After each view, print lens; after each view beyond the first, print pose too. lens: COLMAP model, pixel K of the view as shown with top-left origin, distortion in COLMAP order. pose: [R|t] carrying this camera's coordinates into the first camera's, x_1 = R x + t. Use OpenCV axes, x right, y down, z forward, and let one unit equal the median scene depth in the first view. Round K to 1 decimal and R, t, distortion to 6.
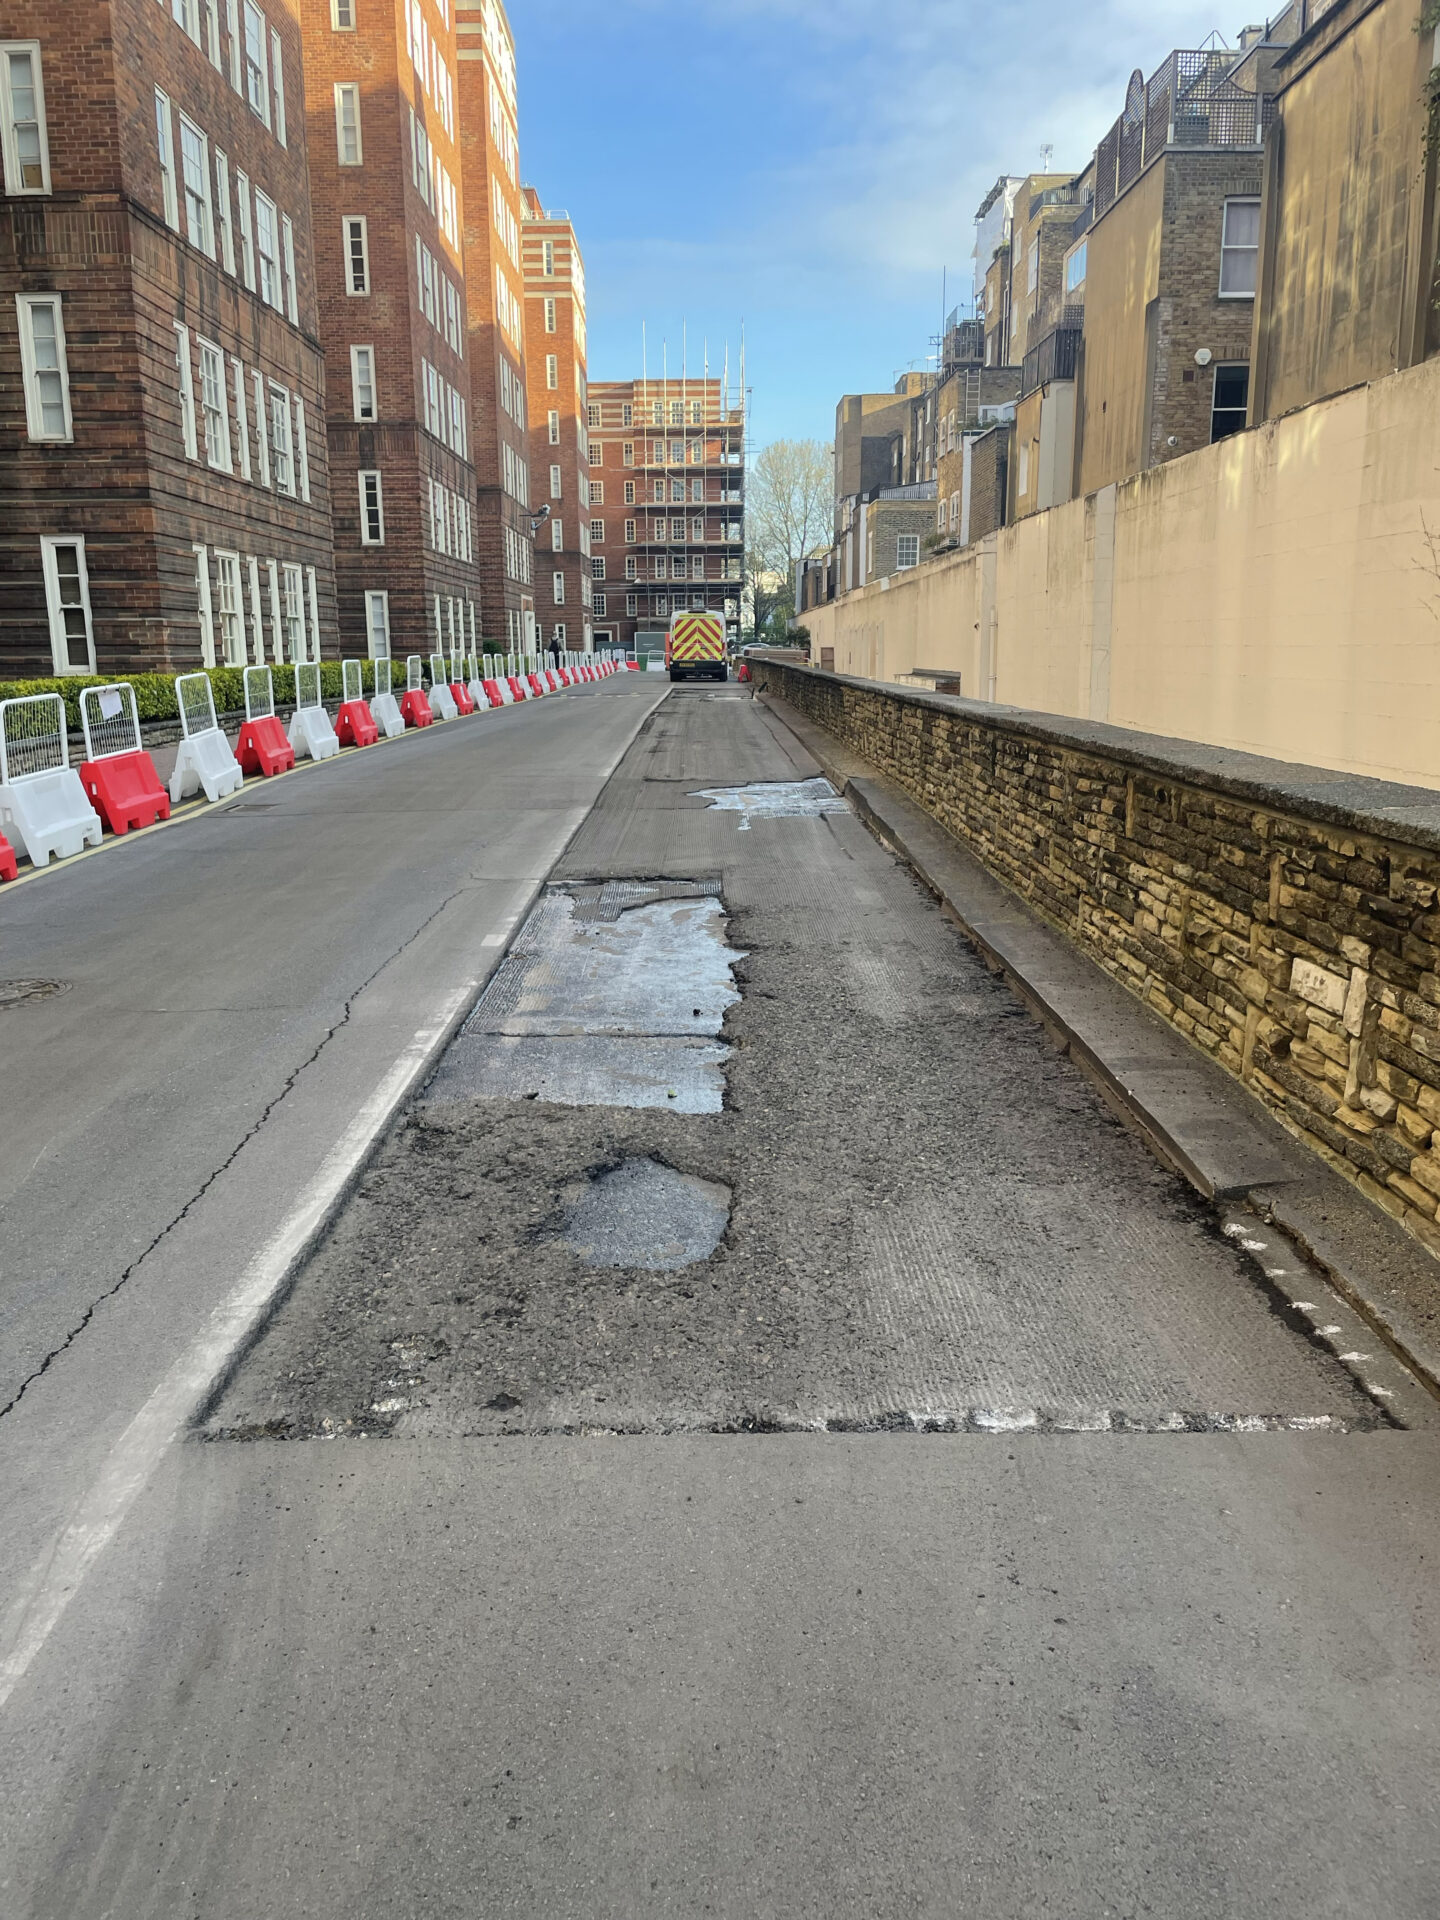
lens RADIAL K [[1429.0, 0, 720.0], [0, 1429.0, 960.0], [0, 0, 1]] dist [0.096818, -0.117190]
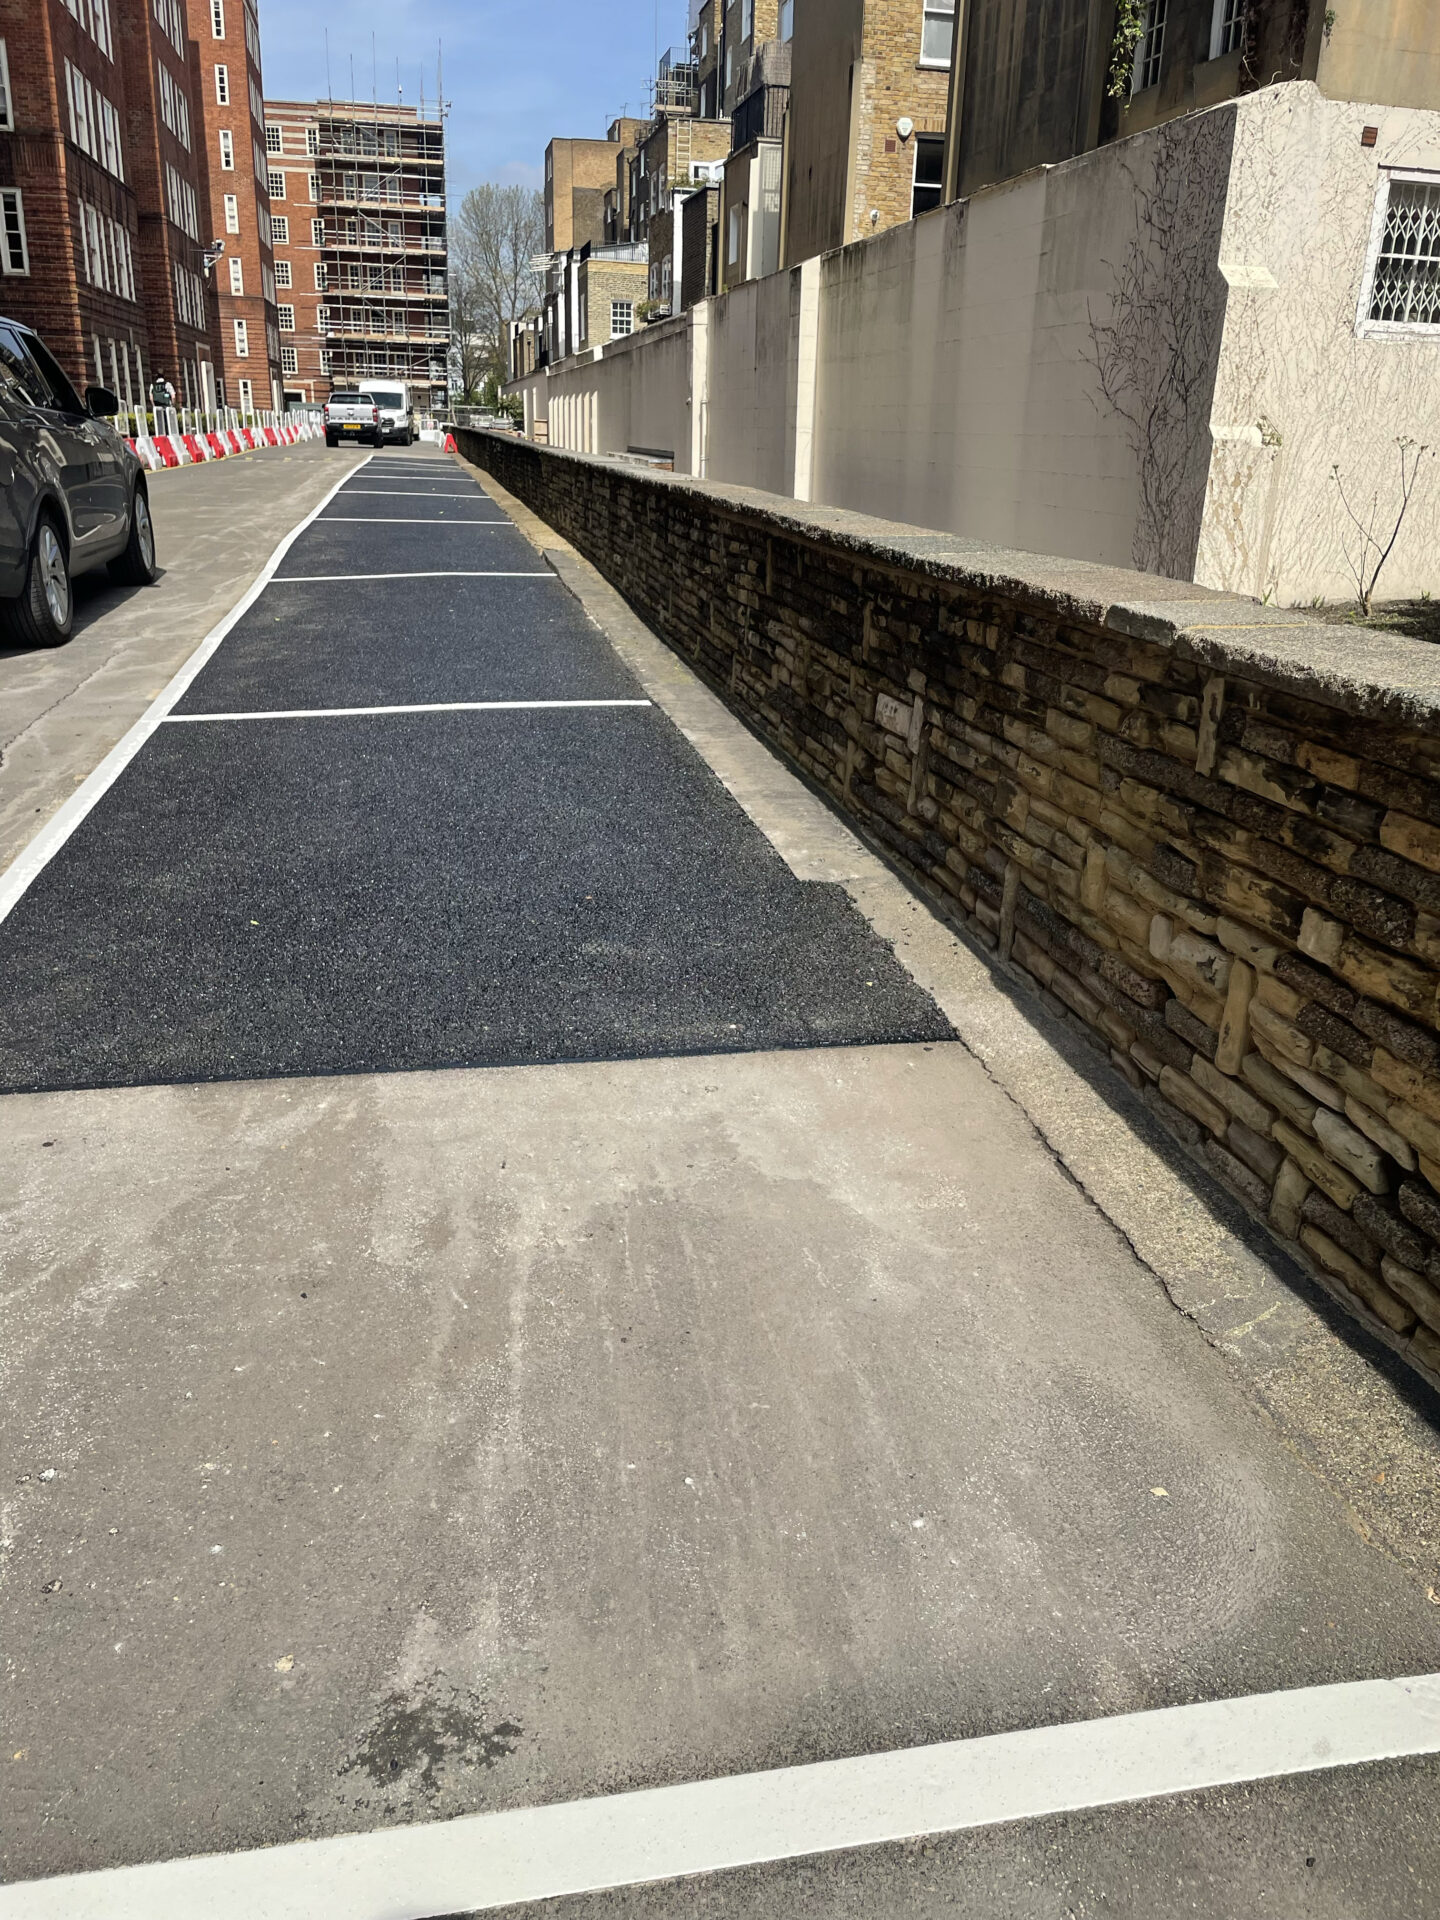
lens RADIAL K [[1429.0, 0, 720.0], [0, 1429.0, 960.0], [0, 0, 1]] dist [0.096818, -0.117190]
pose [[0.981916, -0.028867, 0.187103, 0.012838], [0.002289, 0.990045, 0.140733, 0.012075], [-0.189303, -0.137760, 0.972207, -0.030936]]
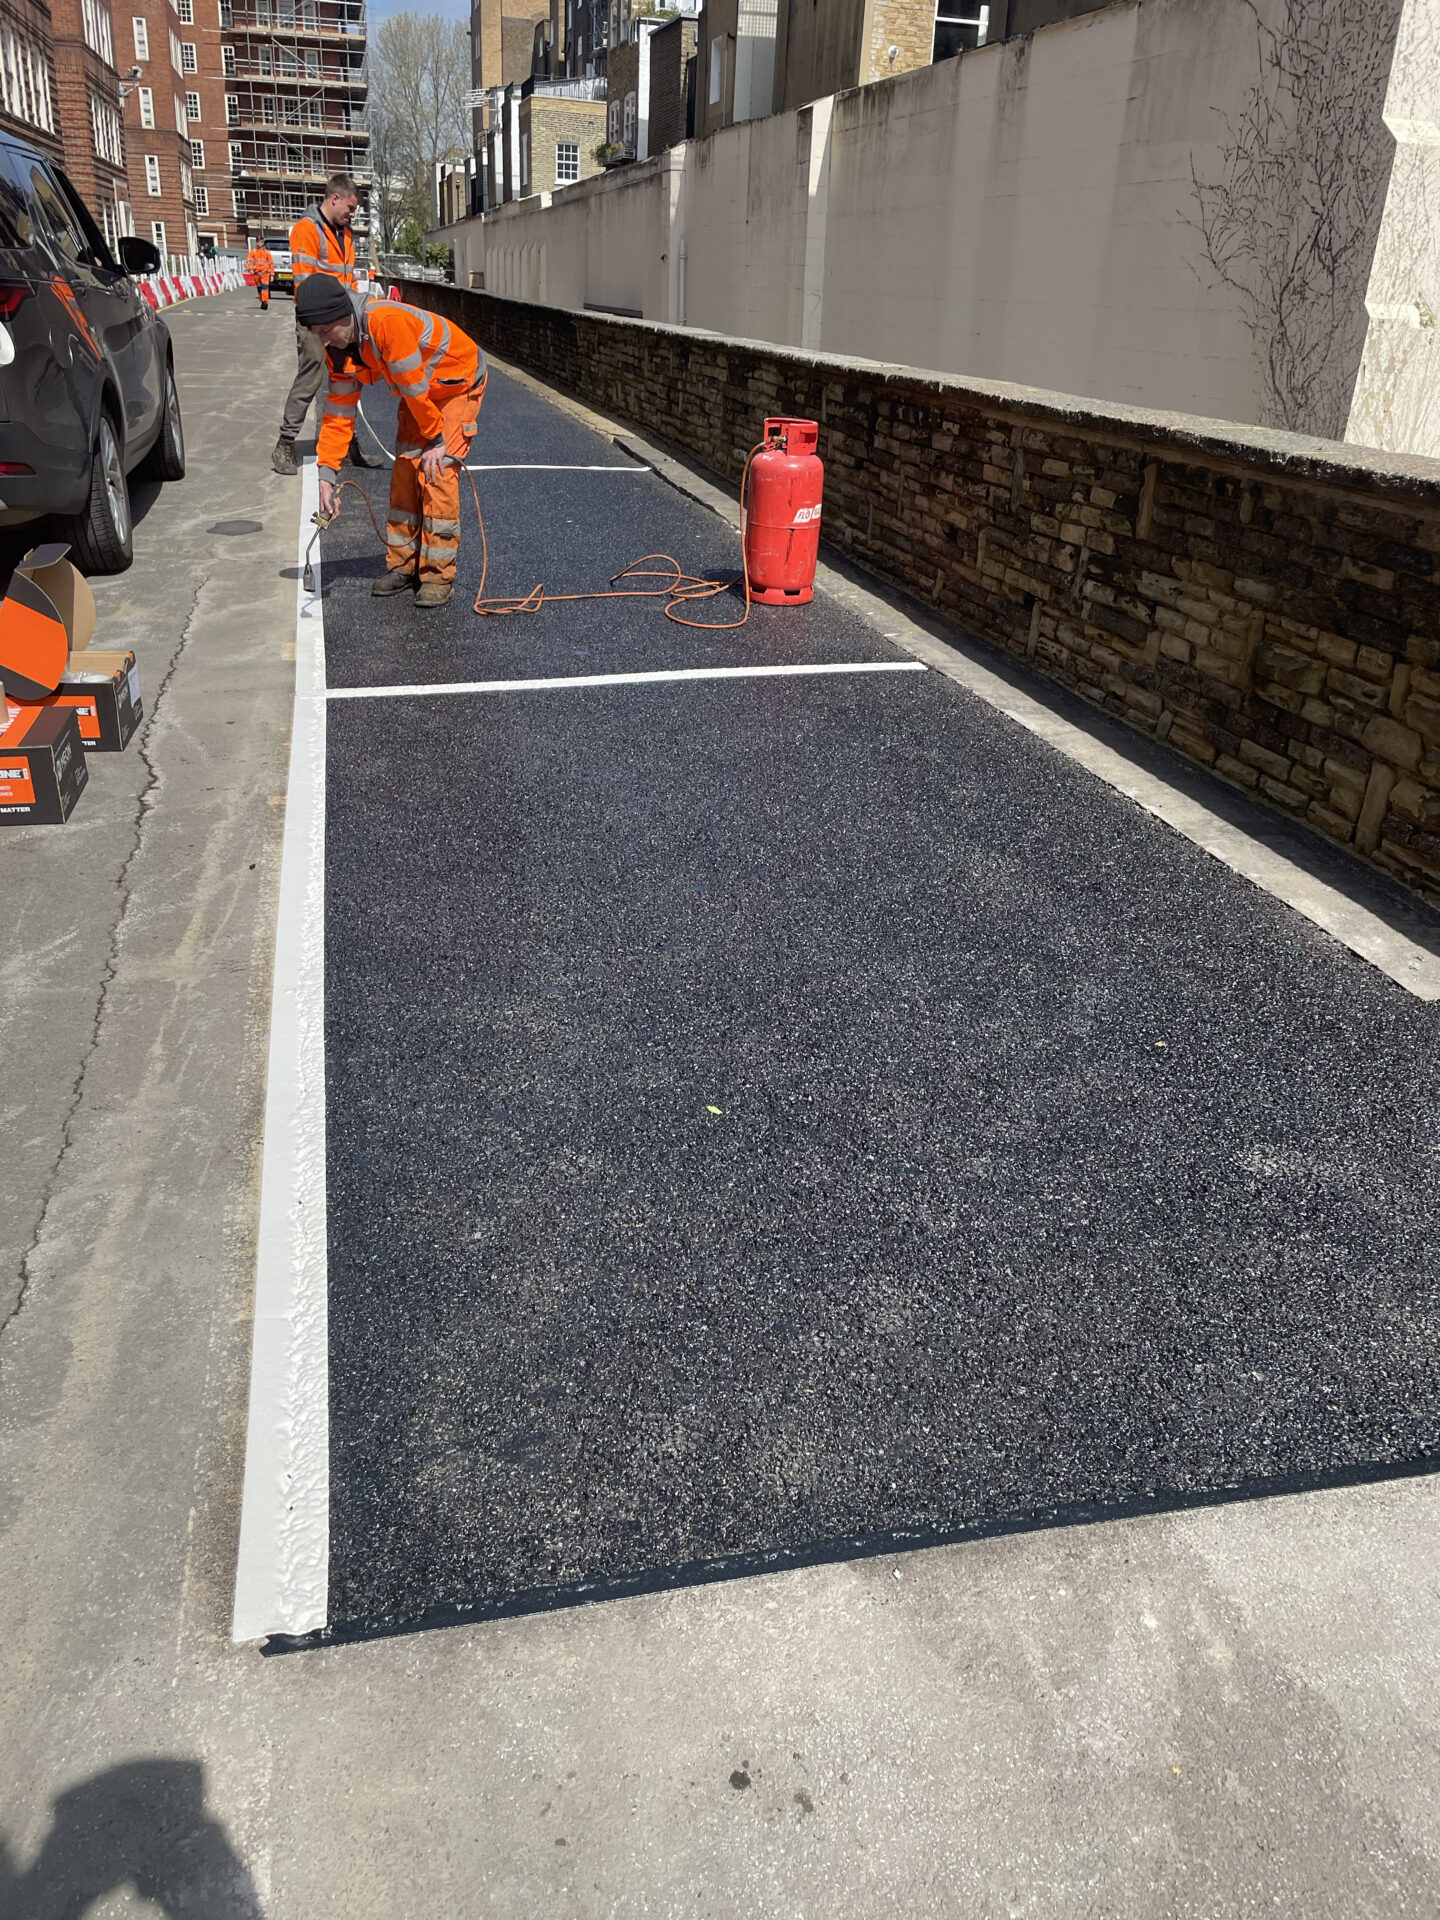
lens RADIAL K [[1423.4, 0, 738.3], [0, 1423.4, 959.1], [0, 0, 1]] dist [0.085918, -0.101080]
pose [[0.969355, -0.052251, 0.240044, -0.053803], [-0.002984, 0.974542, 0.224183, -0.012066], [-0.245647, -0.218029, 0.944521, 0.076566]]
